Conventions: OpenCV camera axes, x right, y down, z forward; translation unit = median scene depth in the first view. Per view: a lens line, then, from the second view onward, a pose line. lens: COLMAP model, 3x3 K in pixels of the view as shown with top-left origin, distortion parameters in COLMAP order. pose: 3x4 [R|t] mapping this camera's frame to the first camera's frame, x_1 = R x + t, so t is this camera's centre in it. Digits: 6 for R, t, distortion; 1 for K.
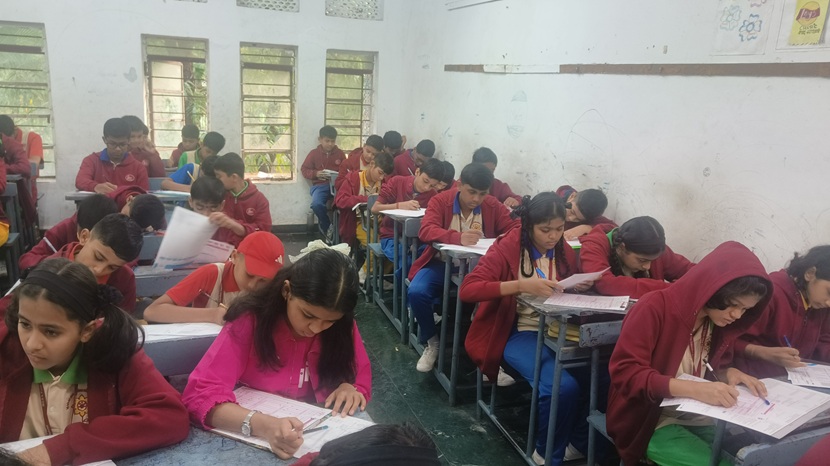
lens RADIAL K [[617.7, 0, 384.2], [0, 617.7, 229.7], [0, 0, 1]] dist [0.025268, -0.000746]
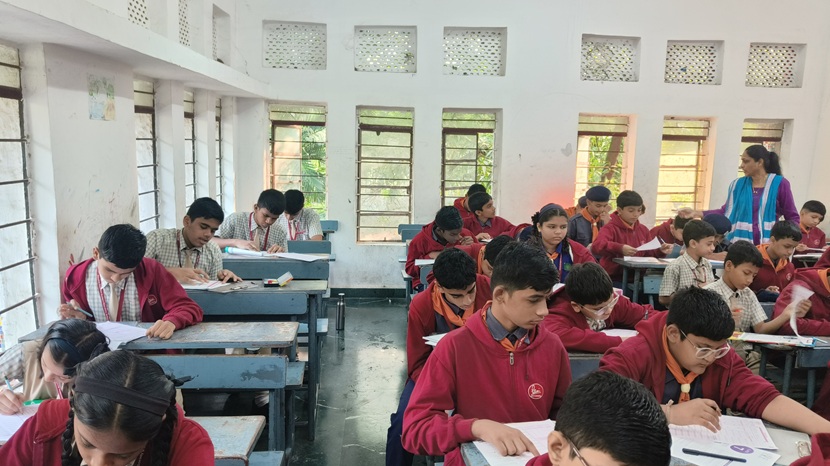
lens RADIAL K [[612.0, 0, 415.0], [0, 612.0, 233.0], [0, 0, 1]] dist [0.008242, -0.002835]
pose [[0.965980, 0.011504, -0.258359, -0.403172], [-0.034278, 0.995891, -0.083819, -0.004129], [0.256333, 0.089823, 0.962406, -0.097680]]
